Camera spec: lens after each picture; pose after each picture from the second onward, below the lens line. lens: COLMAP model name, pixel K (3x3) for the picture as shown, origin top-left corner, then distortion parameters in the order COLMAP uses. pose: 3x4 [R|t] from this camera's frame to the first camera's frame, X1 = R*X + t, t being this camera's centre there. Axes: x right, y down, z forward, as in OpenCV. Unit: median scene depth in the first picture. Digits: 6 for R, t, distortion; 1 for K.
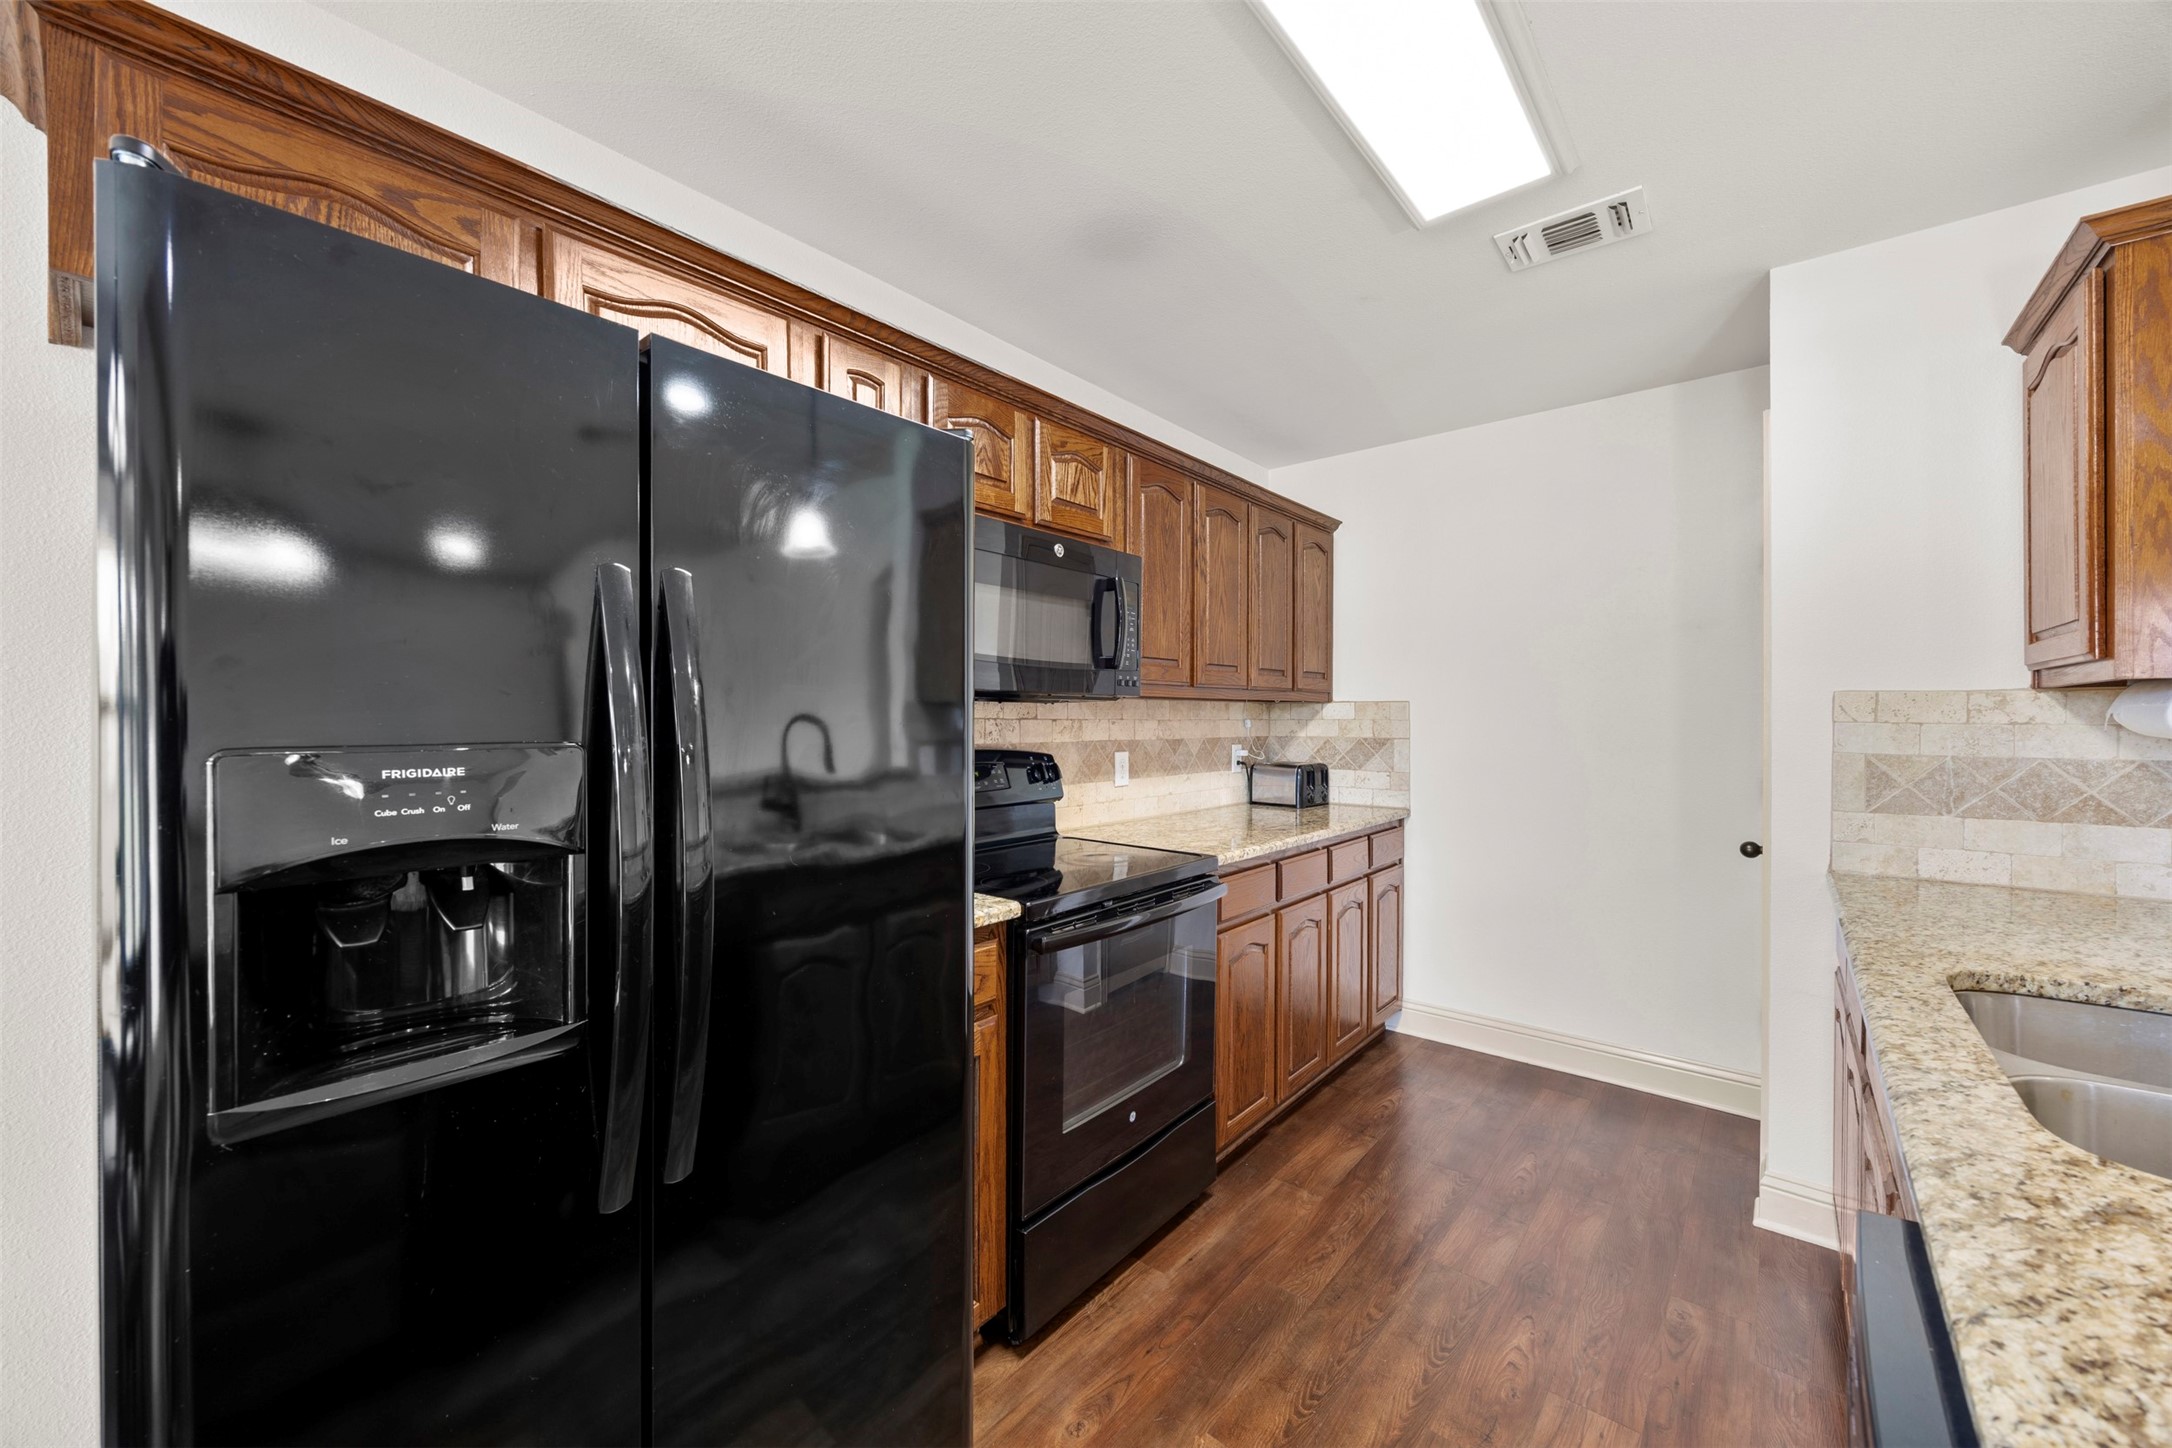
lens RADIAL K [[832.1, 0, 1071.4], [0, 832.1, 705.9], [0, 0, 1]] dist [-0.000274, -0.000832]
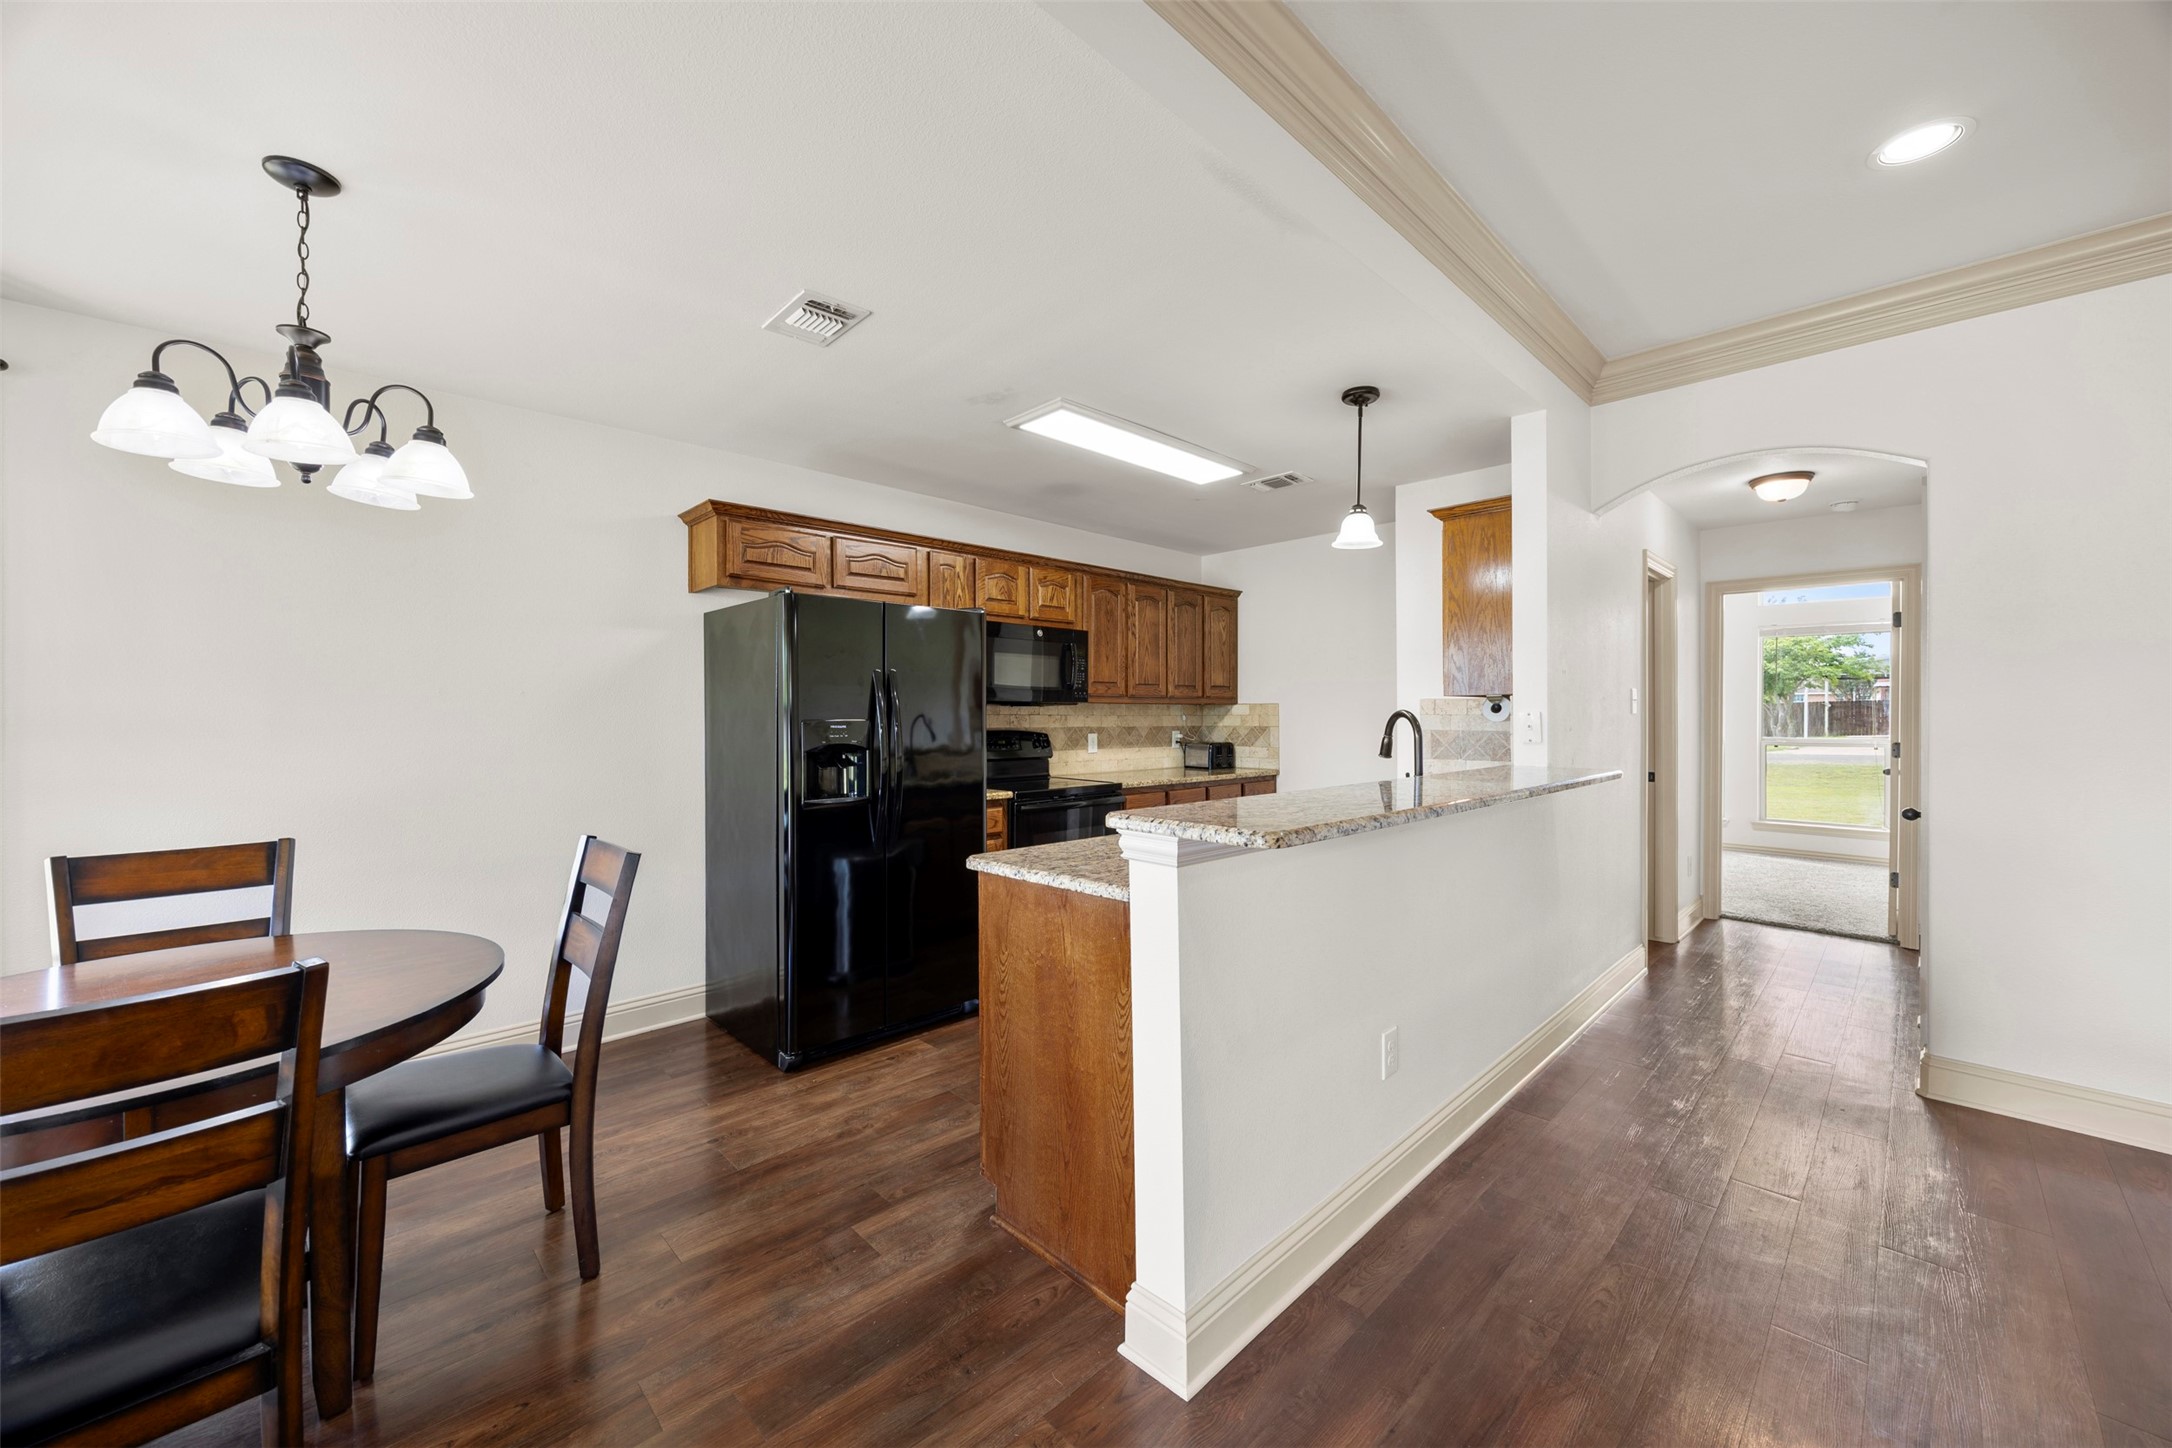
lens RADIAL K [[832.1, 0, 1082.4], [0, 832.1, 718.8], [0, 0, 1]] dist [-0.000274, -0.000832]
pose [[0.996314, -0.003000, -0.085723, 0.194589], [0.004531, 0.999833, 0.017679, -0.007407], [0.085656, -0.018002, 0.996162, -0.771572]]
